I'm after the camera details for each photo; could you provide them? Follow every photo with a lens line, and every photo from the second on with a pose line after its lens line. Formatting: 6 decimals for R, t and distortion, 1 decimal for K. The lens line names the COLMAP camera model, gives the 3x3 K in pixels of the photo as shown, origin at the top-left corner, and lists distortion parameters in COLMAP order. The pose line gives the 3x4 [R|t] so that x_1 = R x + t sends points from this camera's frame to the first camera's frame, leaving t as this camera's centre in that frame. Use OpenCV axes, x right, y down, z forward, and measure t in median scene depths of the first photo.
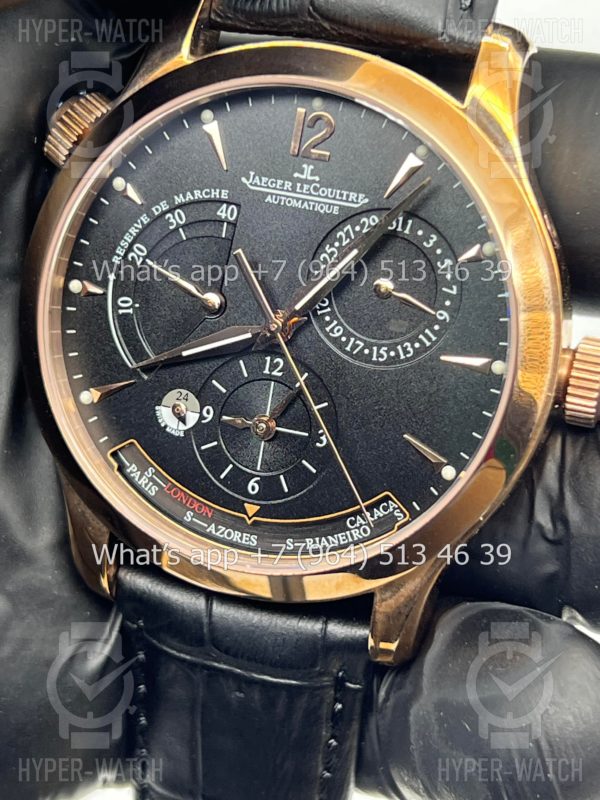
lens RADIAL K [[1863.6, 0, 301.0], [0, 1863.6, 404.3], [0, 0, 1]] dist [0.090551, 0.000000]
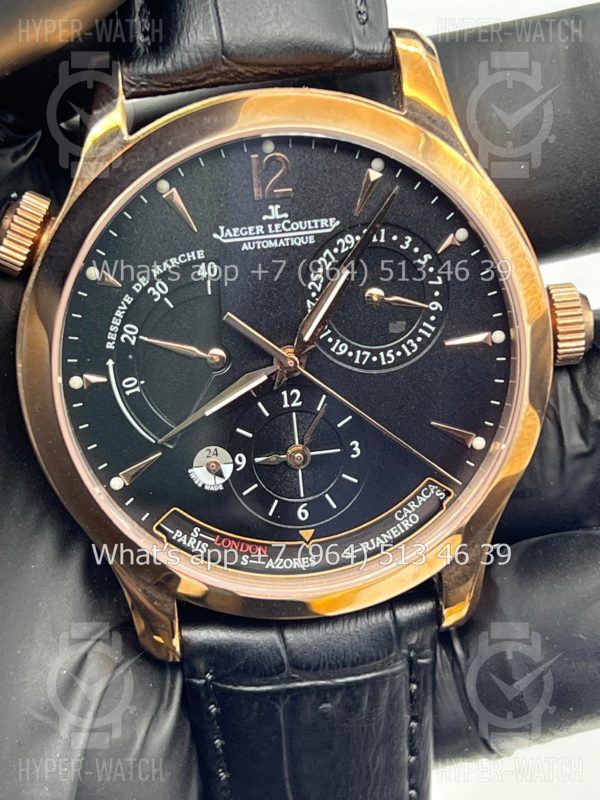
lens RADIAL K [[1863.6, 0, 313.3], [0, 1863.6, 399.8], [0, 0, 1]] dist [0.090551, 0.000000]
pose [[0.905125, -0.308657, 0.292369, -0.311174], [0.289457, 0.951083, 0.107960, -0.129707], [-0.311390, -0.013089, 0.950192, 0.002012]]
